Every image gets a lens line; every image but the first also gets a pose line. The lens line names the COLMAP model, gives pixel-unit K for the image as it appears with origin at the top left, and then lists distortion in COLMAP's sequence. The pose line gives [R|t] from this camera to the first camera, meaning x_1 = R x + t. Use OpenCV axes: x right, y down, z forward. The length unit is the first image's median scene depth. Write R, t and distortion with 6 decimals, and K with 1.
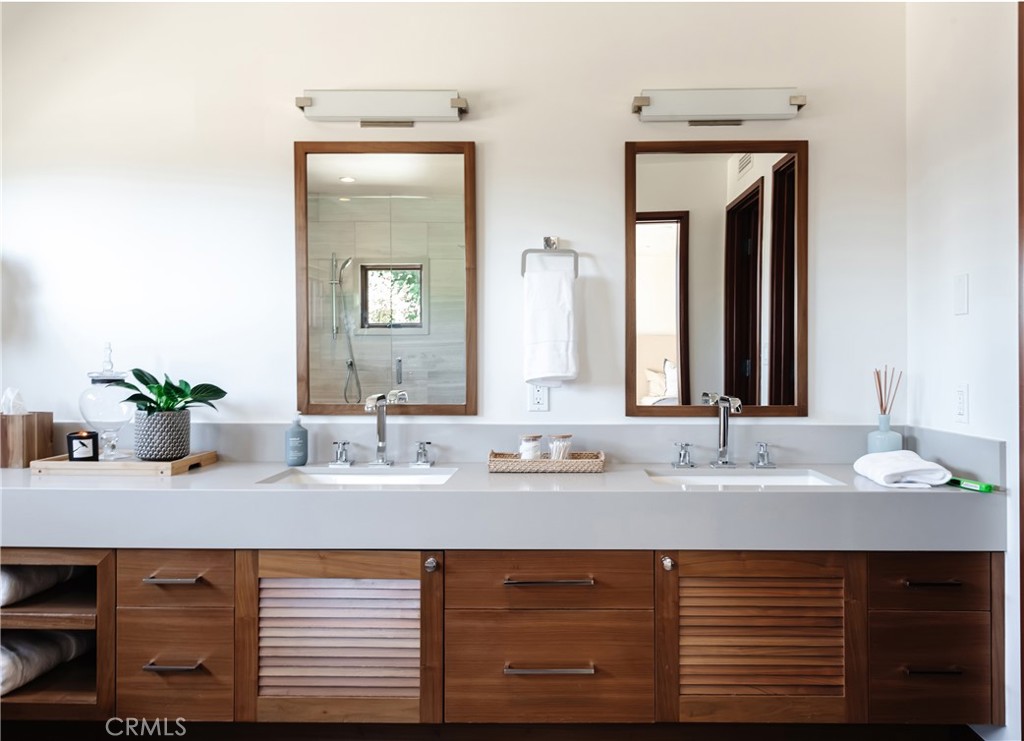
lens RADIAL K [[692.5, 0, 513.0], [0, 692.5, 394.0], [0, 0, 1]] dist [-0.039226, -0.003403]
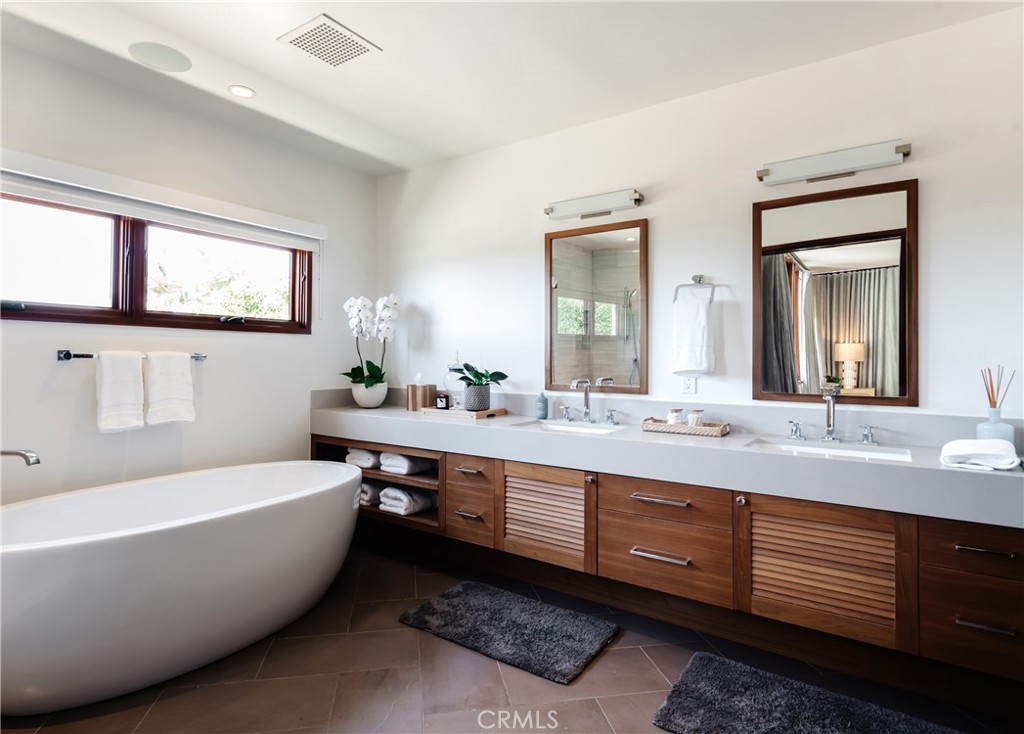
lens RADIAL K [[523.2, 0, 511.4], [0, 523.2, 393.7], [0, 0, 1]] dist [-0.087861, 0.000102]
pose [[0.815234, 0.036564, -0.577976, 0.415419], [-0.023750, 0.999276, 0.029718, 0.001763], [0.578645, -0.010501, 0.815512, -0.139452]]
